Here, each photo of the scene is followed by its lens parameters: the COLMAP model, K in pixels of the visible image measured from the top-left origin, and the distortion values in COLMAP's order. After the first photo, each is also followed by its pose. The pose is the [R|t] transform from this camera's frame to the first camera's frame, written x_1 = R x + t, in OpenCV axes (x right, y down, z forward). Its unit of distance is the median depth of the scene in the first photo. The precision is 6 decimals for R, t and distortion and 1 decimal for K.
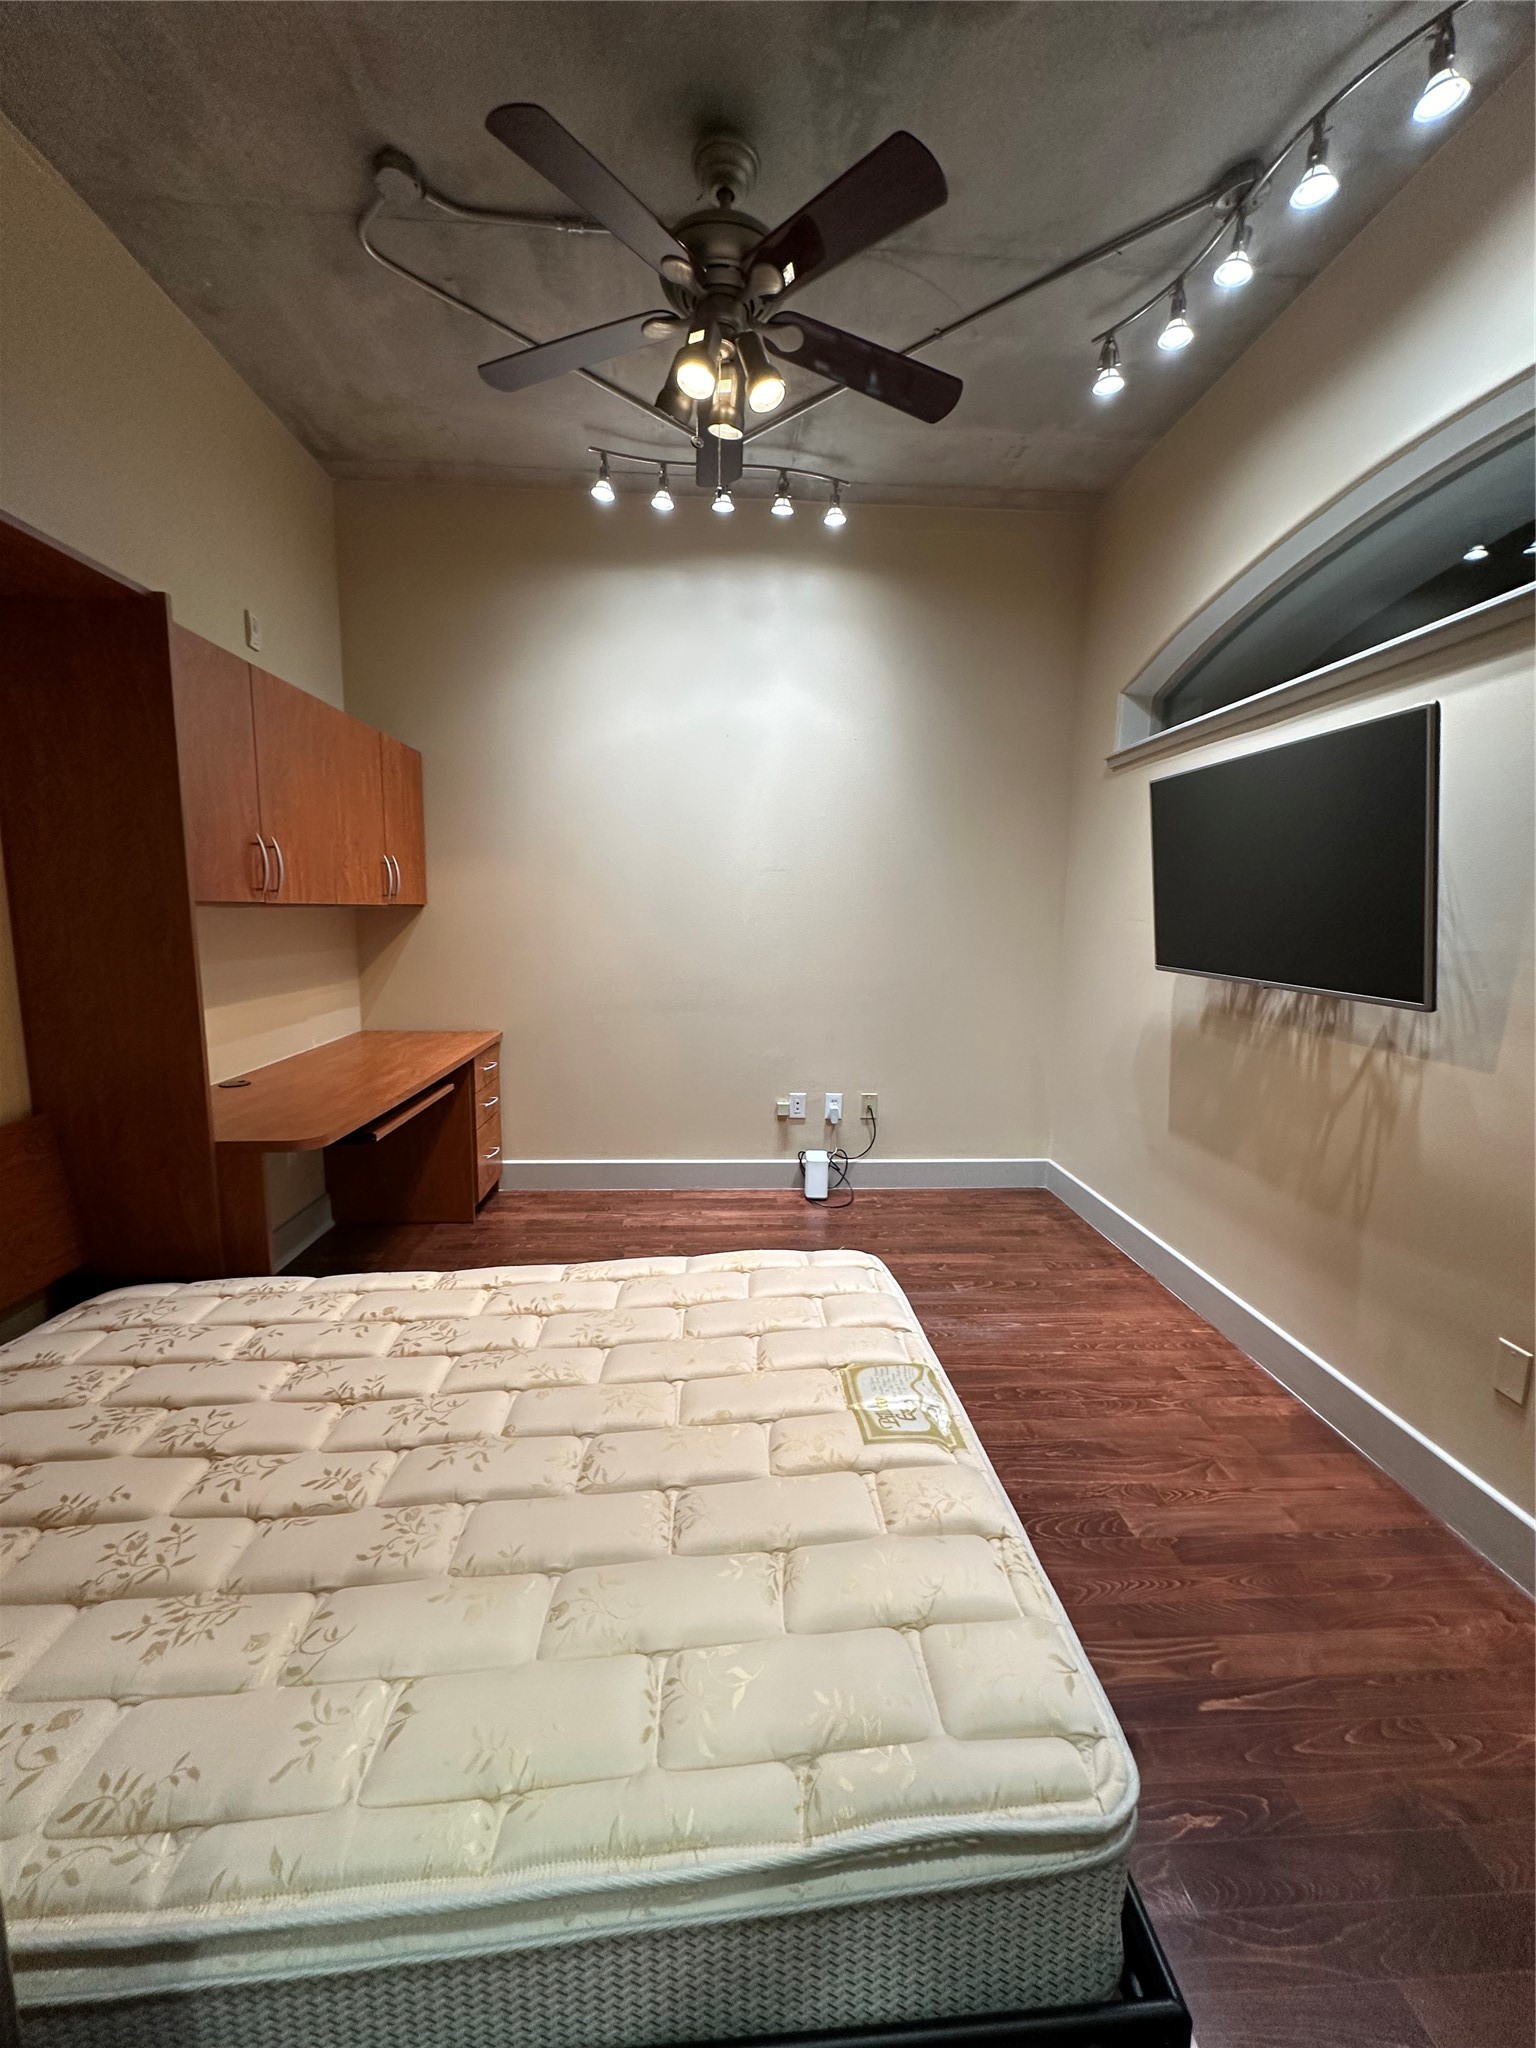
lens RADIAL K [[825.4, 0, 768.0], [0, 825.4, 1024.0], [0, 0, 1]] dist [-0.000101, -0.000115]
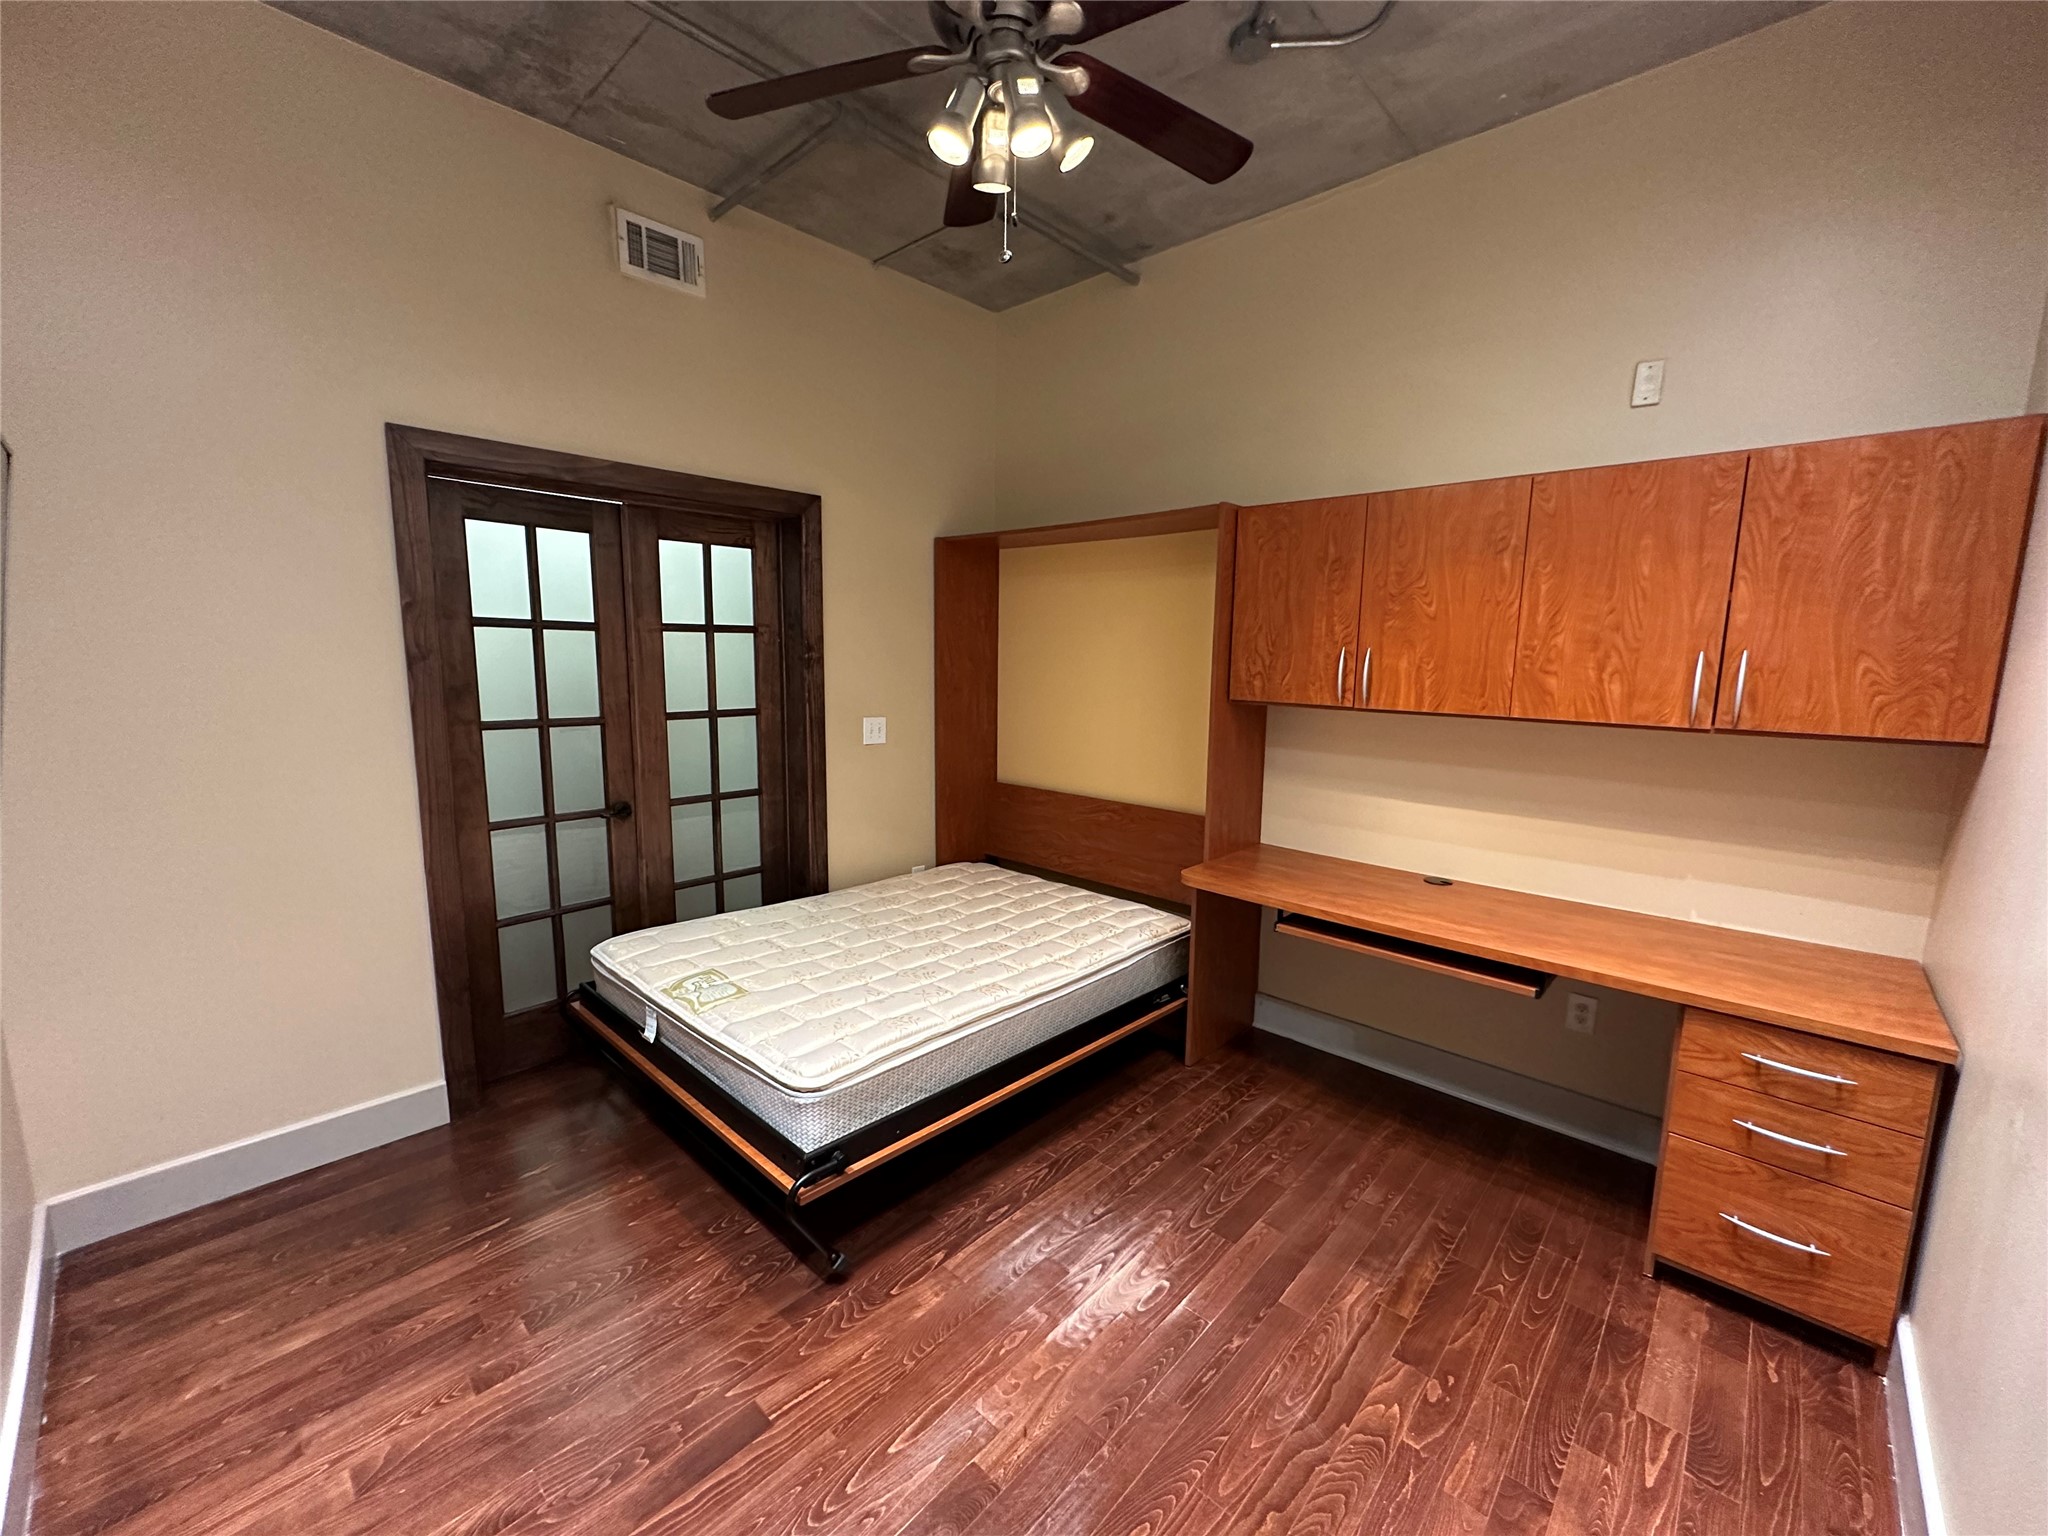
lens RADIAL K [[825.4, 0, 1024.0], [0, 825.4, 768.0], [0, 0, 1]] dist [-0.000101, -0.000115]
pose [[-0.722563, 0.078135, -0.686876, 0.353592], [-0.118134, 0.965022, 0.234047, -0.203445], [0.681137, 0.250257, -0.688058, 1.087300]]
